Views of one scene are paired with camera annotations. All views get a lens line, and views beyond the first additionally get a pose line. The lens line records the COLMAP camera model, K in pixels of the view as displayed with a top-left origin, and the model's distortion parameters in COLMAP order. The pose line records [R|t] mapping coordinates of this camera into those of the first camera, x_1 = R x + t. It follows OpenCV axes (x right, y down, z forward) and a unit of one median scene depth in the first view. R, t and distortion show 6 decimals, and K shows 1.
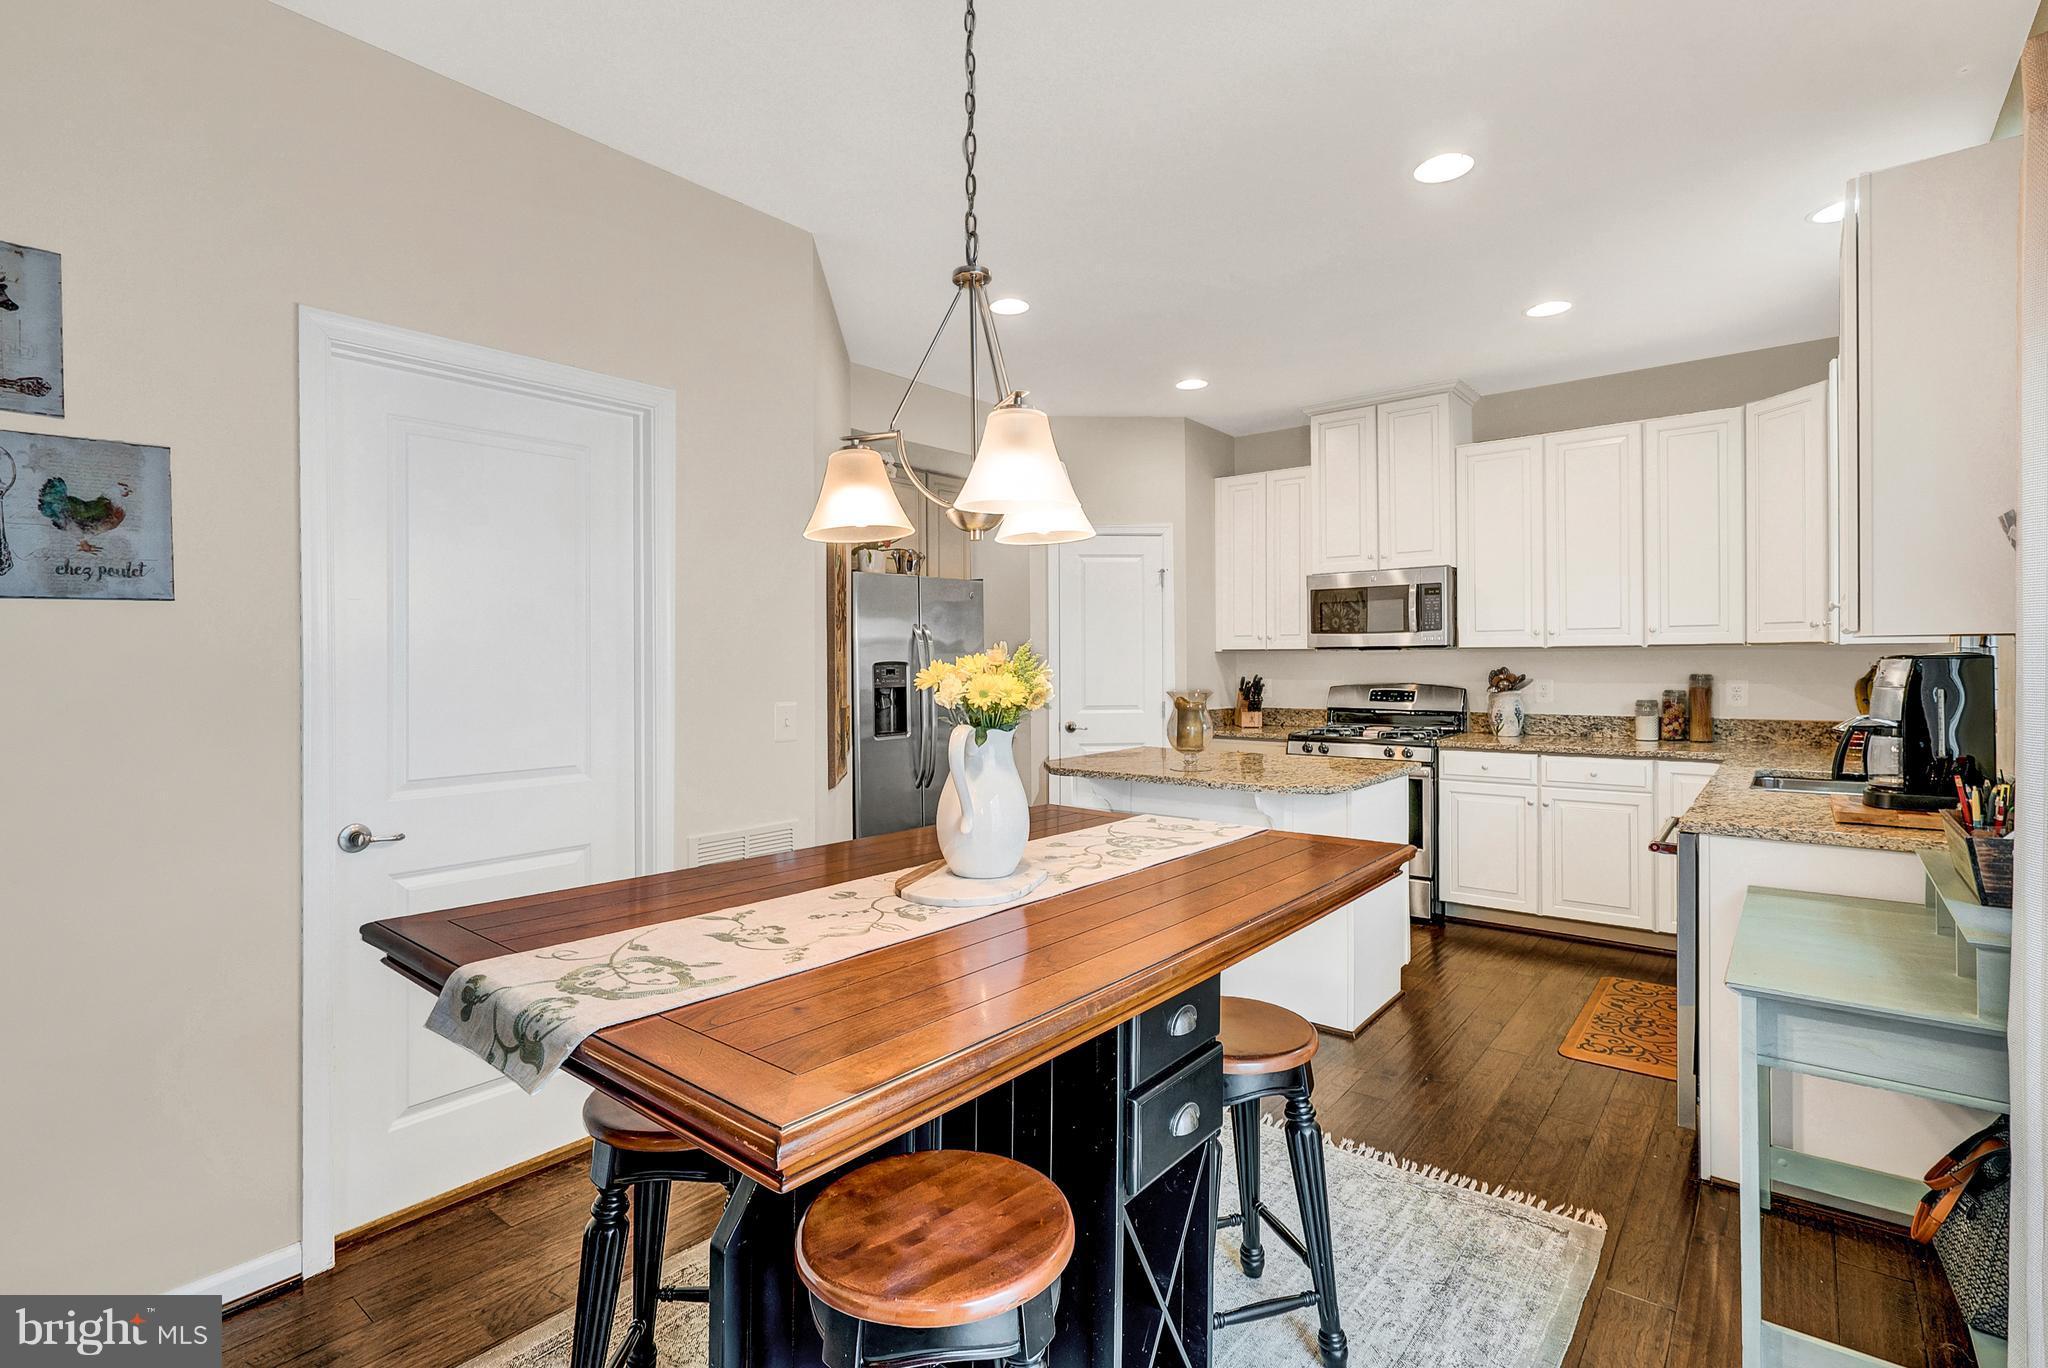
lens RADIAL K [[964.8, 0, 1026.9], [0, 964.8, 660.4], [0, 0, 1]] dist [-0.000819, 0.000327]
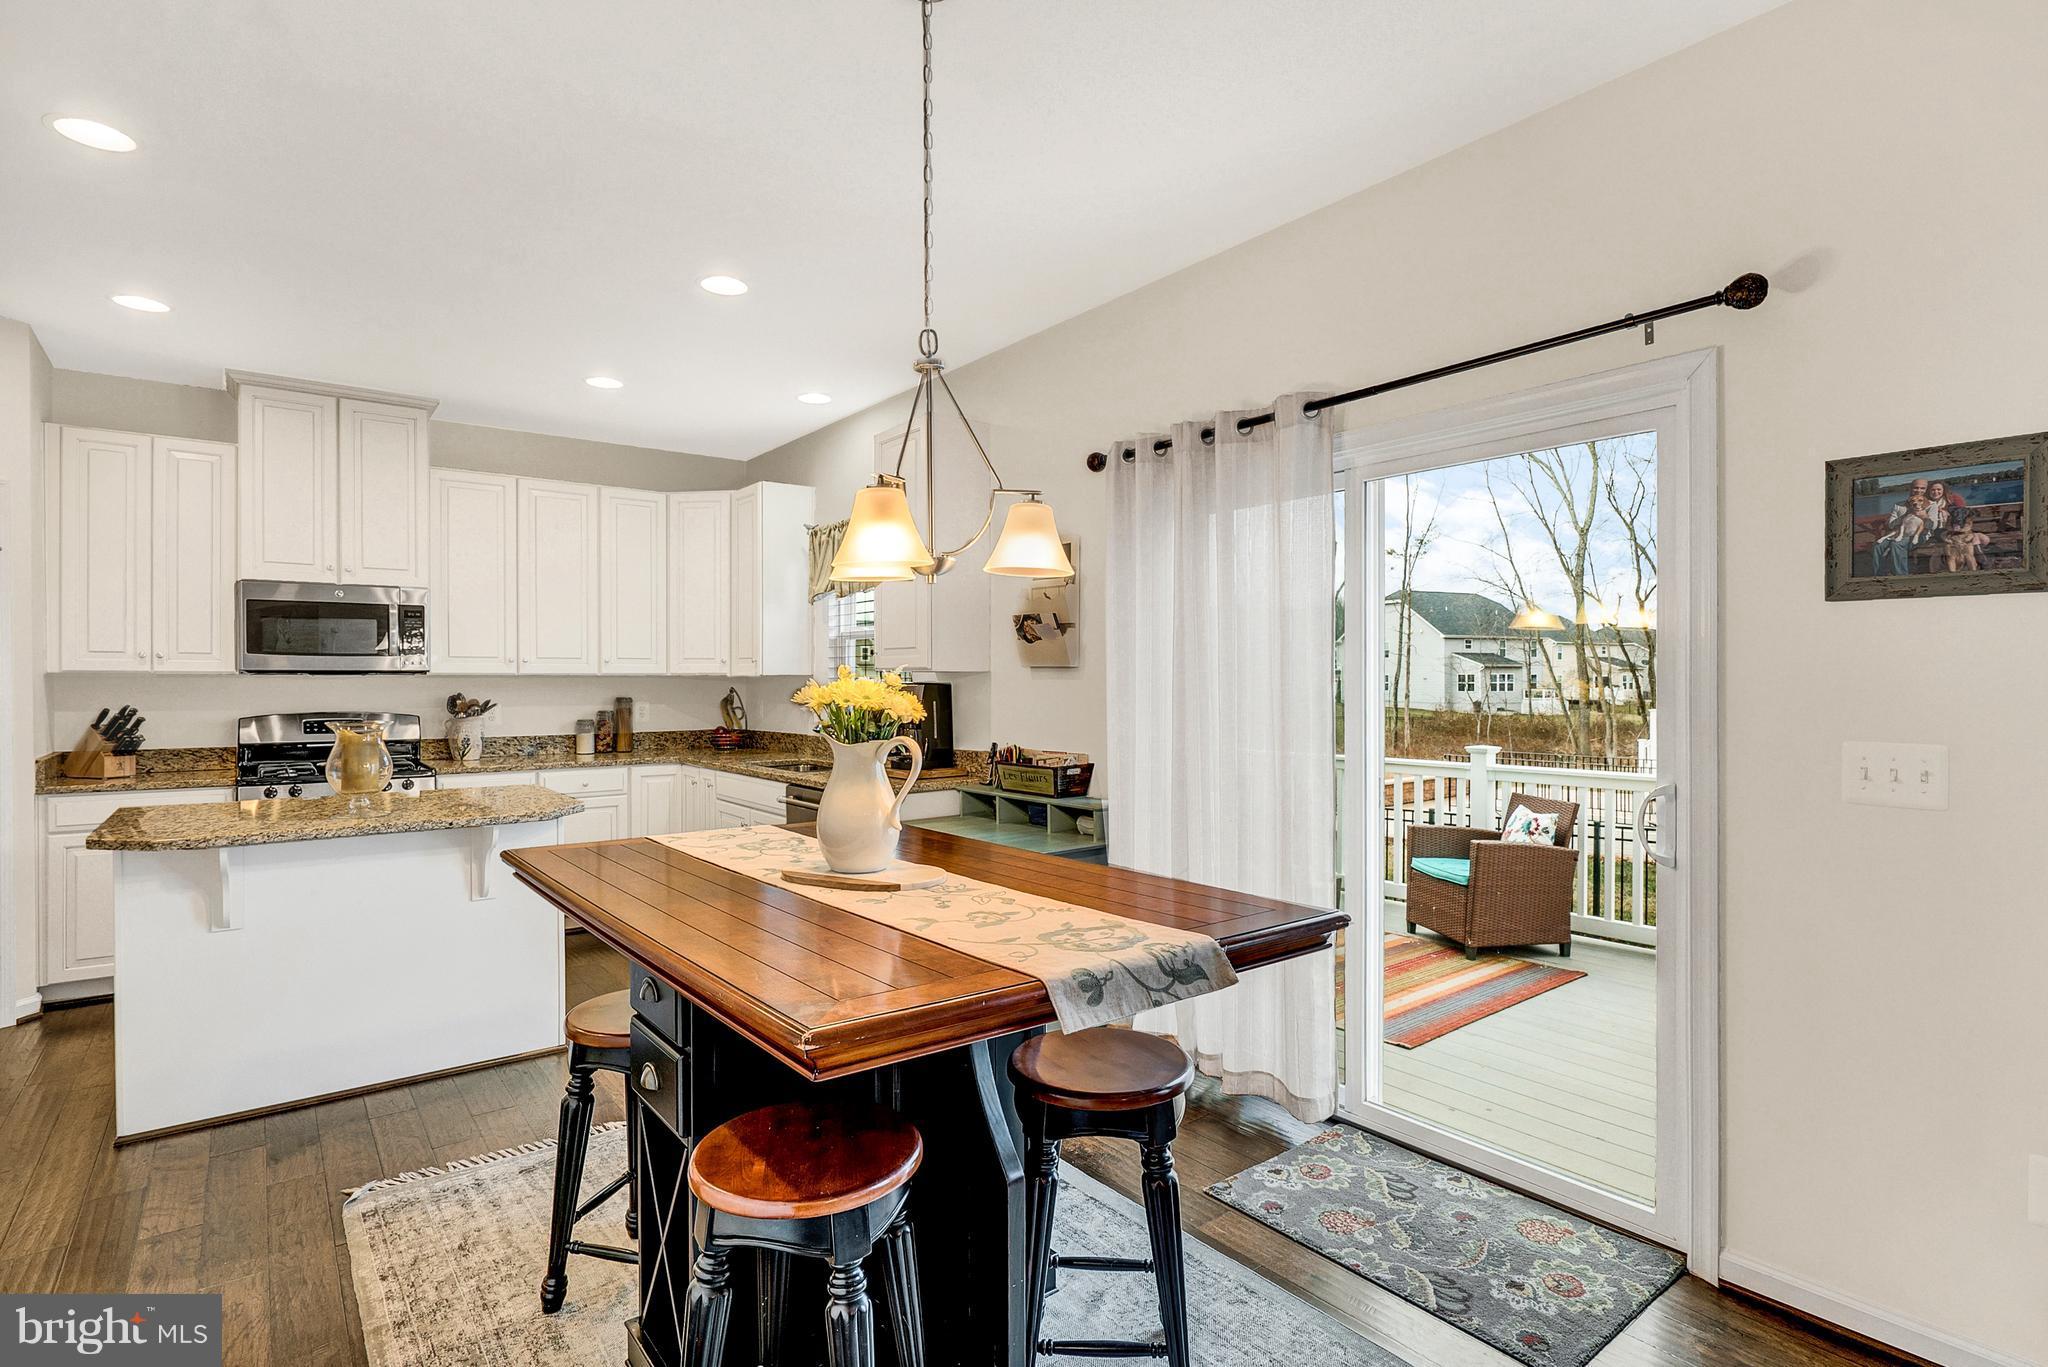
lens RADIAL K [[985.4, 0, 1027.8], [0, 985.4, 692.6], [0, 0, 1]] dist [-0.019075, 0.000086]
pose [[0.225123, -0.005362, 0.974316, -0.390871], [0.001413, 0.999986, 0.005177, 0.002263], [-0.974329, 0.000211, 0.225127, 0.189577]]
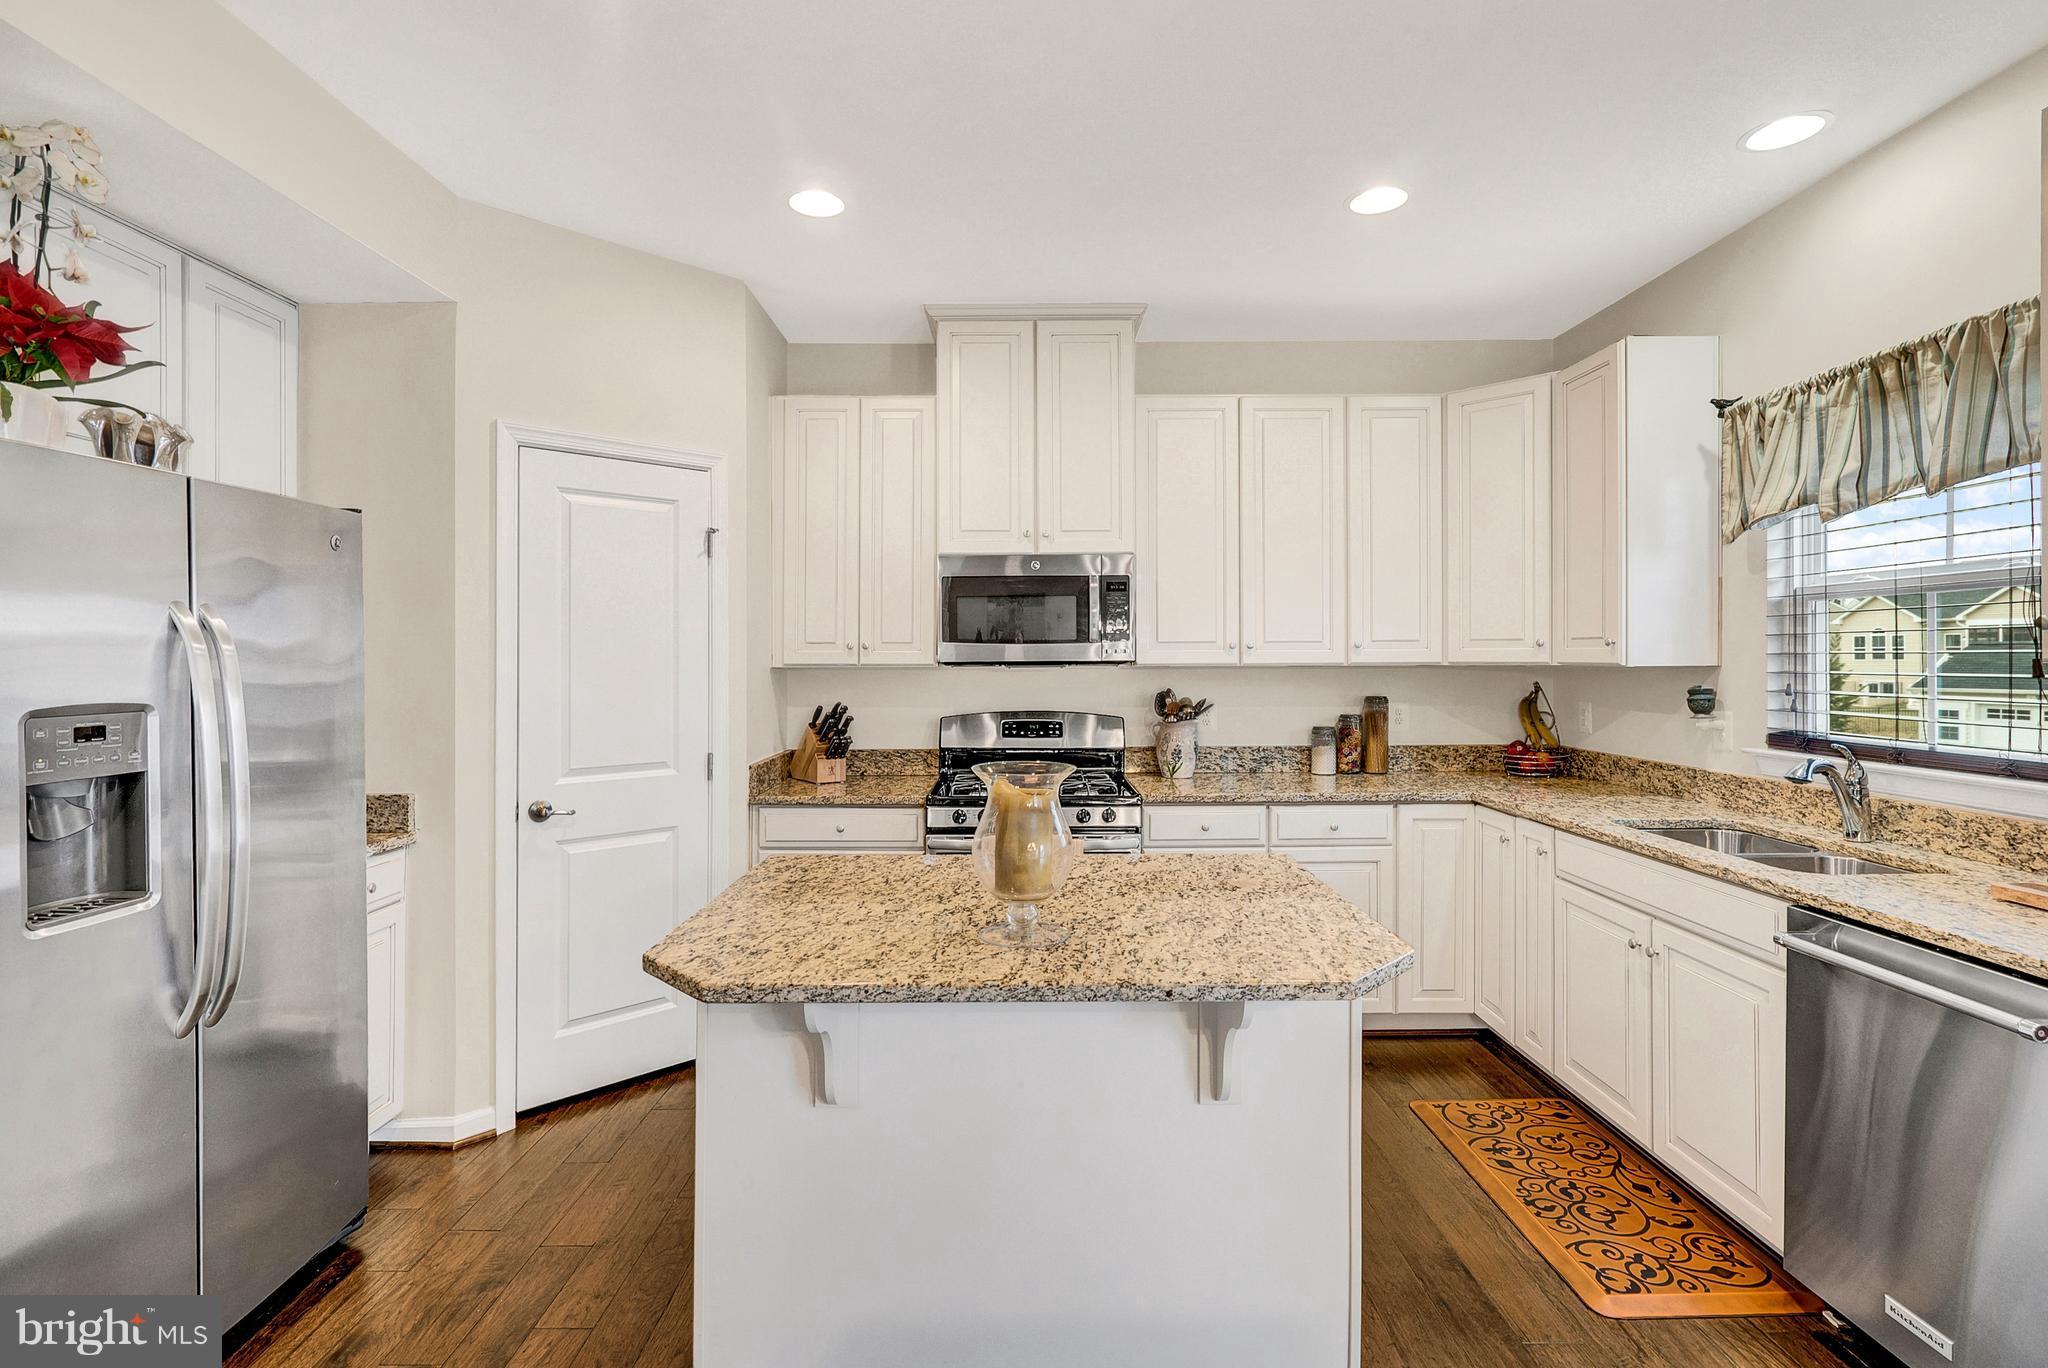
lens RADIAL K [[964.8, 0, 1026.9], [0, 964.8, 660.4], [0, 0, 1]] dist [-0.000819, 0.000327]
pose [[0.776695, 0.003287, 0.629868, -0.091957], [-0.000272, 0.999988, -0.004883, -0.012653], [-0.629876, 0.003621, 0.776687, 0.480849]]
